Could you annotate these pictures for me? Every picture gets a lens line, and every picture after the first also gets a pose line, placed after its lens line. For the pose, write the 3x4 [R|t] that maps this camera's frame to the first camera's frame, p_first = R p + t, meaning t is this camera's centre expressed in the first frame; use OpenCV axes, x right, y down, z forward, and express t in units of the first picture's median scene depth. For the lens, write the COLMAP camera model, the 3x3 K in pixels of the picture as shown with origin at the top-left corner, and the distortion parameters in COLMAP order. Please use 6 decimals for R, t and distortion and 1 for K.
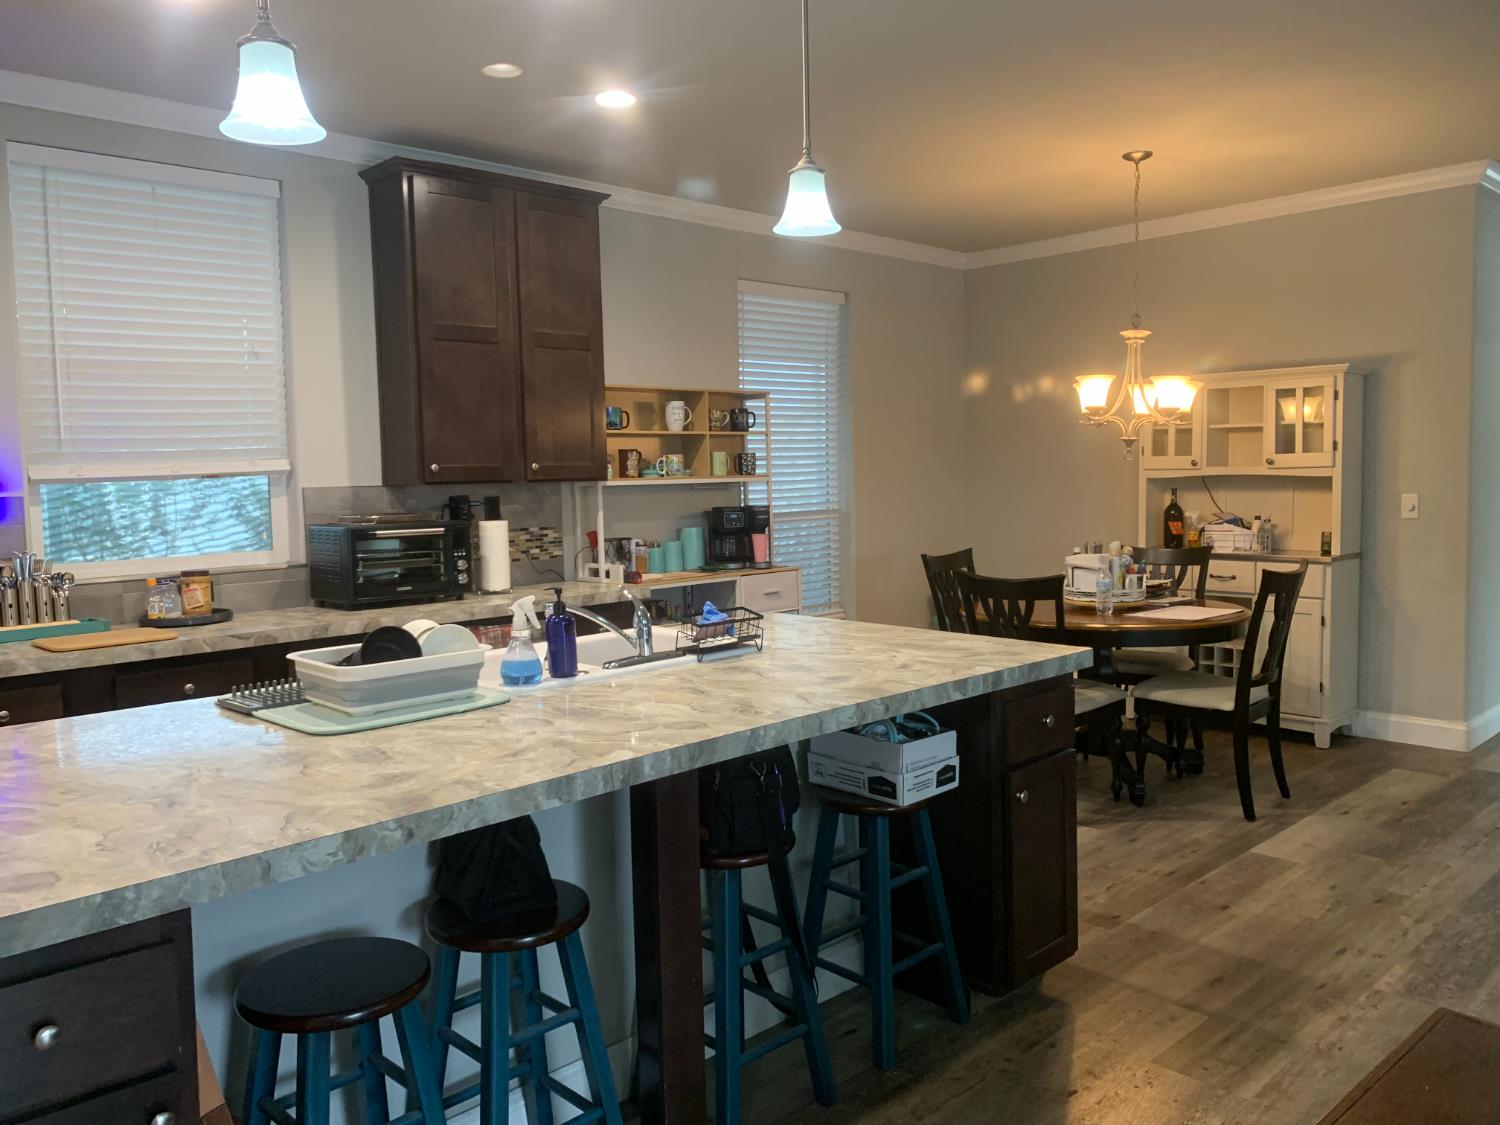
lens RADIAL K [[1143.5, 0, 750.0], [0, 1143.5, 562.5], [0, 0, 1]] dist [-0.002665, -0.001728]
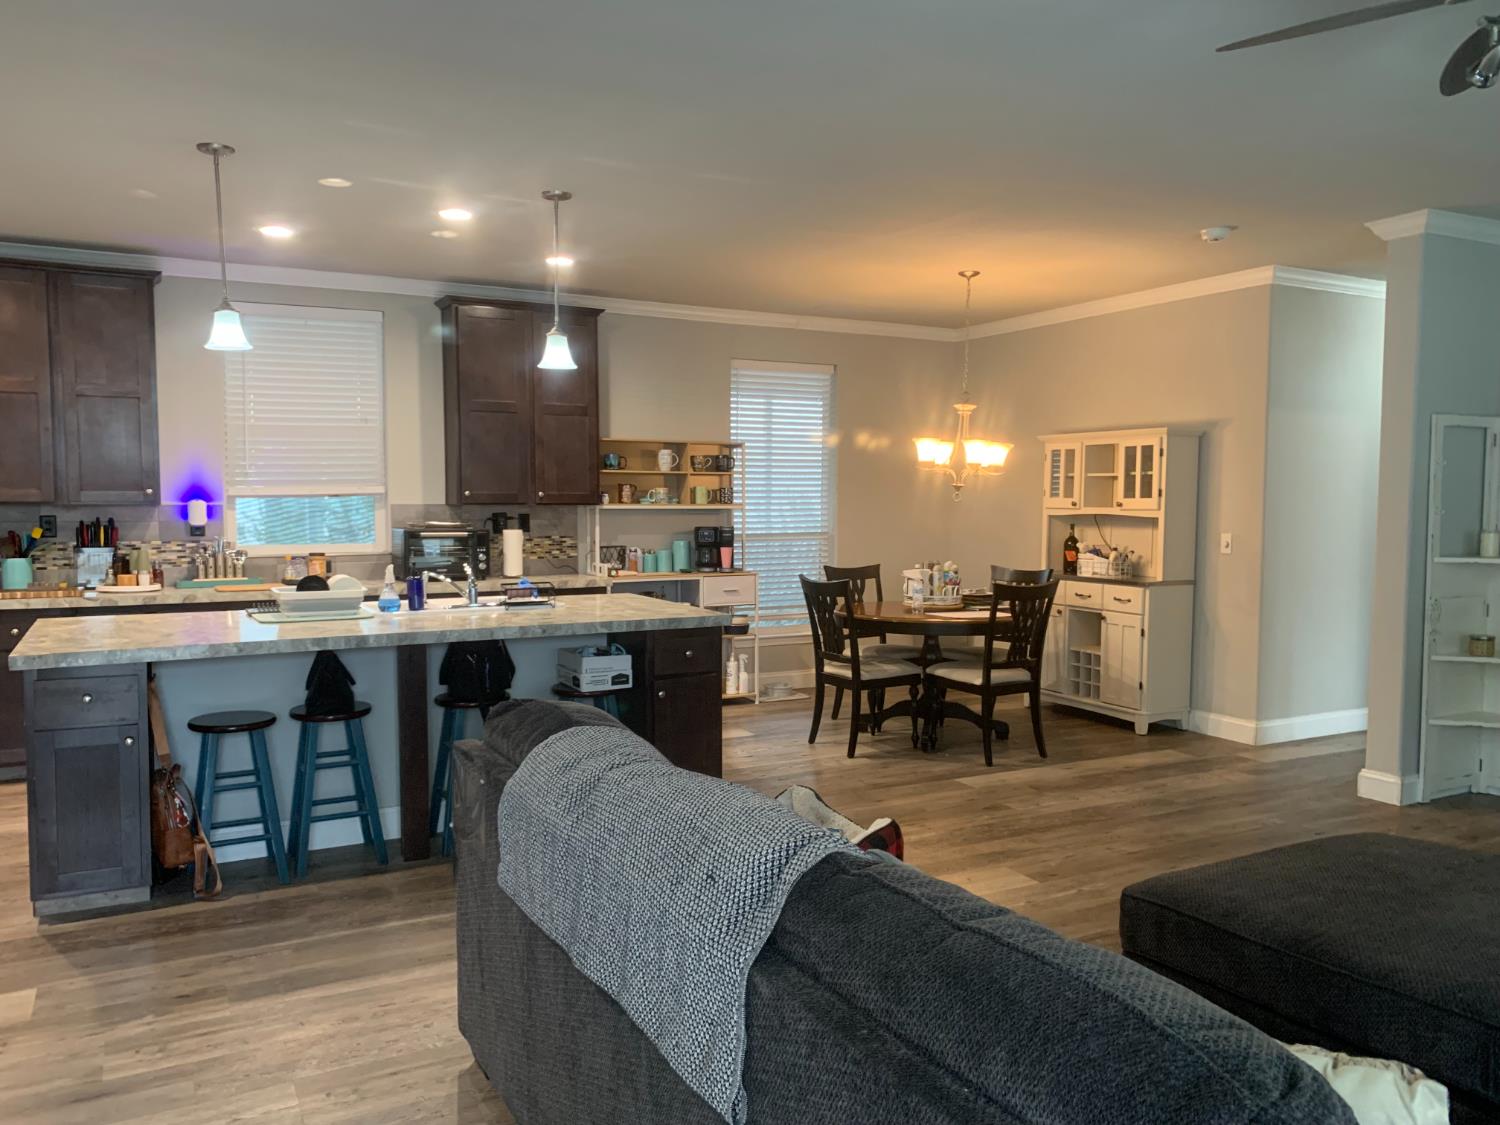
lens RADIAL K [[1136.3, 0, 750.0], [0, 1136.3, 562.5], [0, 0, 1]] dist [0.010241, 0.000679]
pose [[0.965178, 0.040141, -0.258496, 0.420717], [-0.045535, 0.998851, -0.014911, 0.013232], [0.257600, 0.026162, 0.965897, -0.327604]]
